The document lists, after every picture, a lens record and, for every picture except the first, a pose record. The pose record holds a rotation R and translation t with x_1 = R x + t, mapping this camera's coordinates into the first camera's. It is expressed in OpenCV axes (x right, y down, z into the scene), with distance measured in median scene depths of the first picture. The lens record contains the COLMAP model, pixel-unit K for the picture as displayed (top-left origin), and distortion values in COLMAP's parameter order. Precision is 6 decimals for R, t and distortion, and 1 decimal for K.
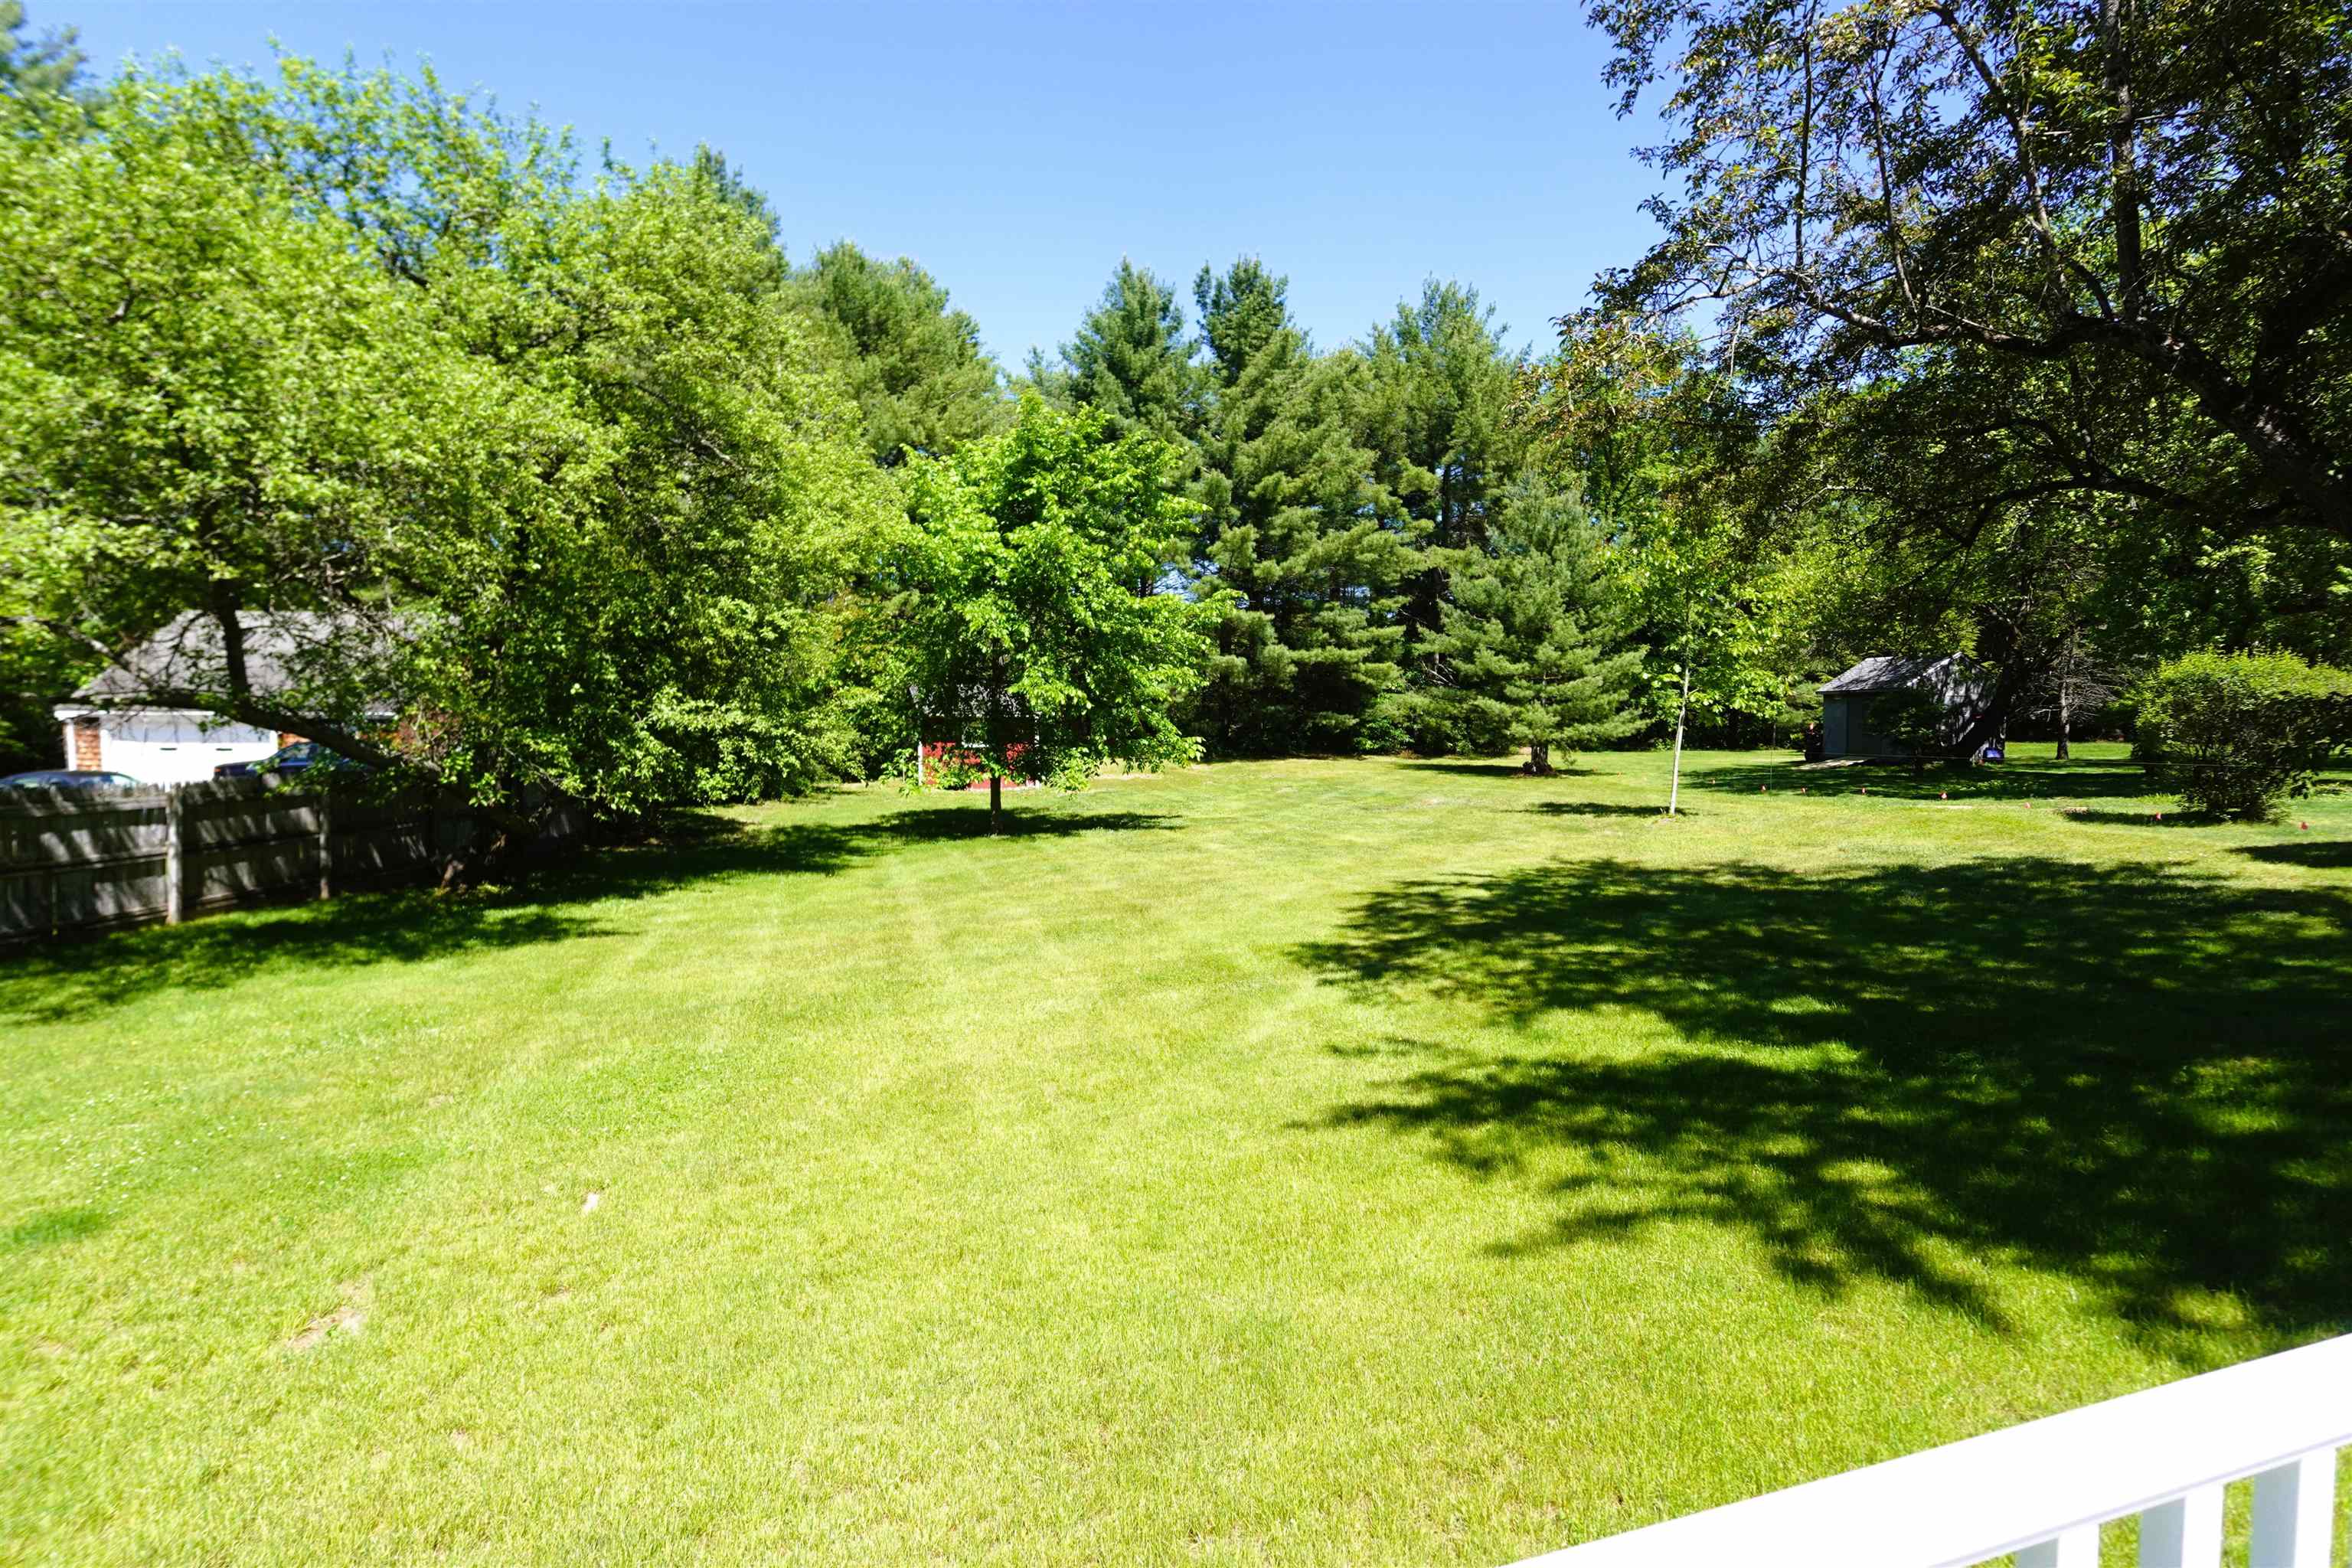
lens RADIAL K [[1188.0, 0, 1176.0], [0, 1188.0, 784.0], [0, 0, 1]] dist [0.000908, -0.001427]
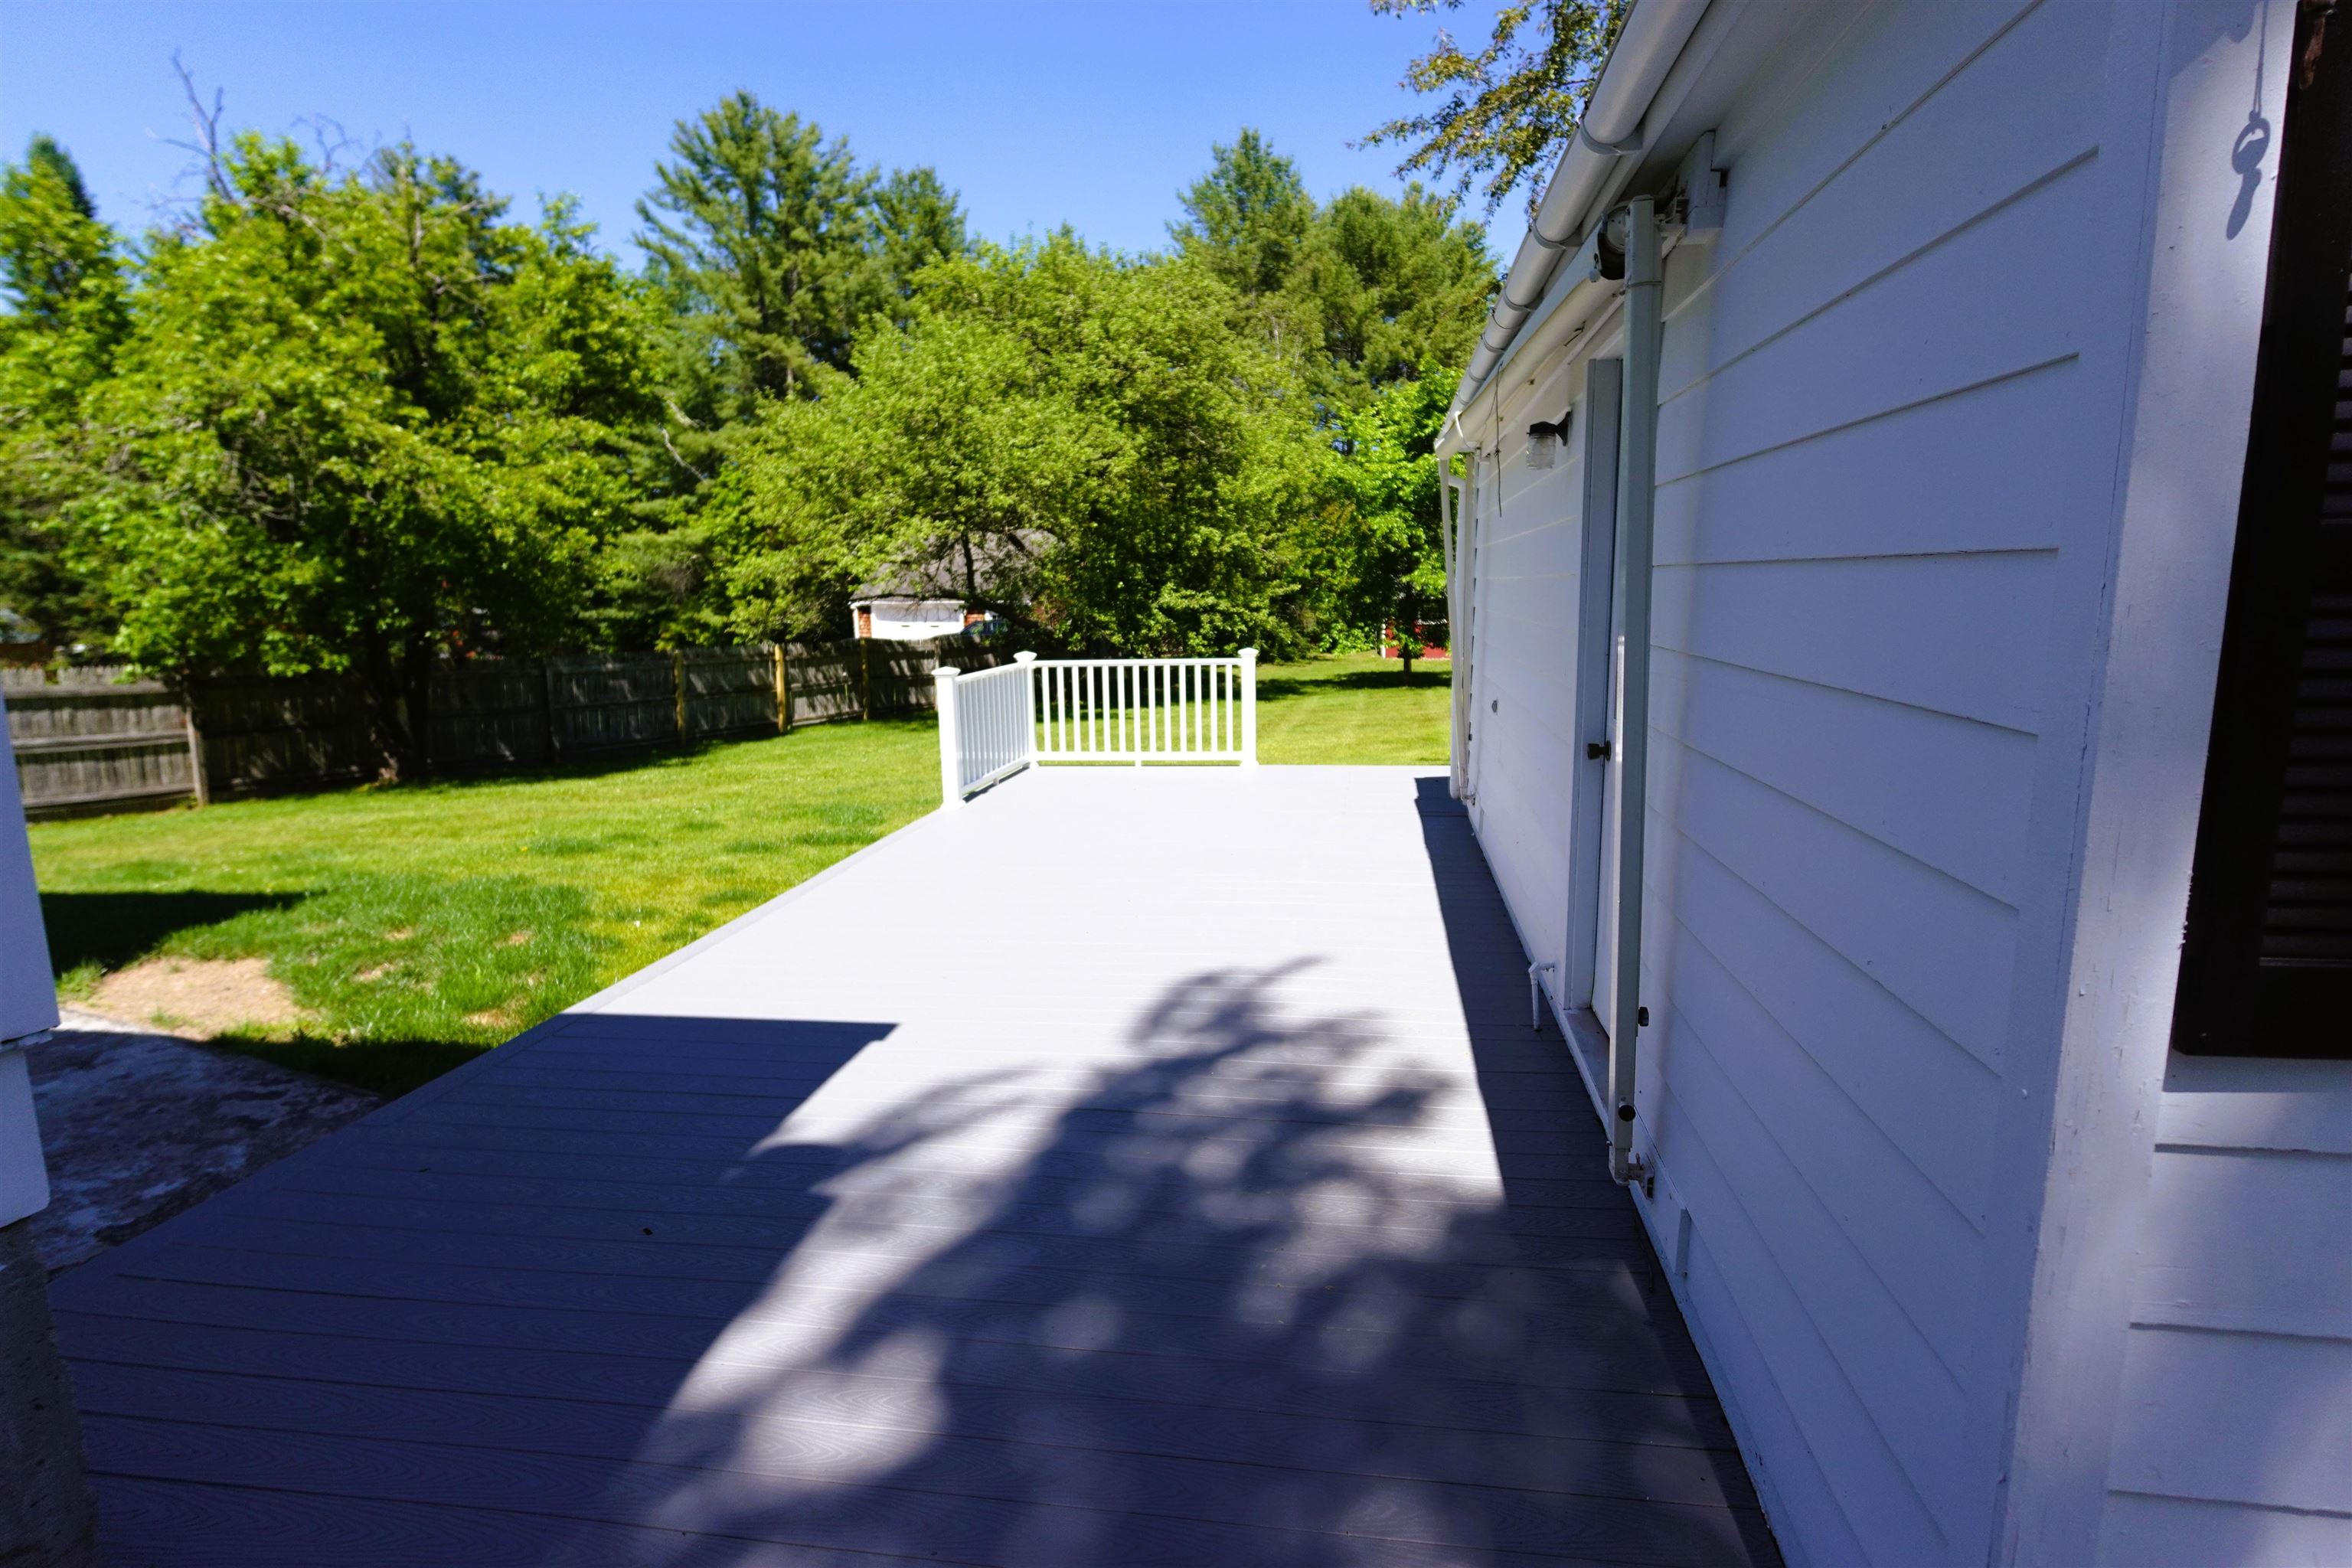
lens RADIAL K [[1199.9, 0, 1176.0], [0, 1199.9, 784.0], [0, 0, 1]] dist [0.004009, 0.000171]
pose [[0.897336, 0.055027, -0.437905, 0.323046], [-0.013131, 0.995086, 0.098135, 0.033234], [0.441153, -0.082310, 0.893649, -0.512301]]
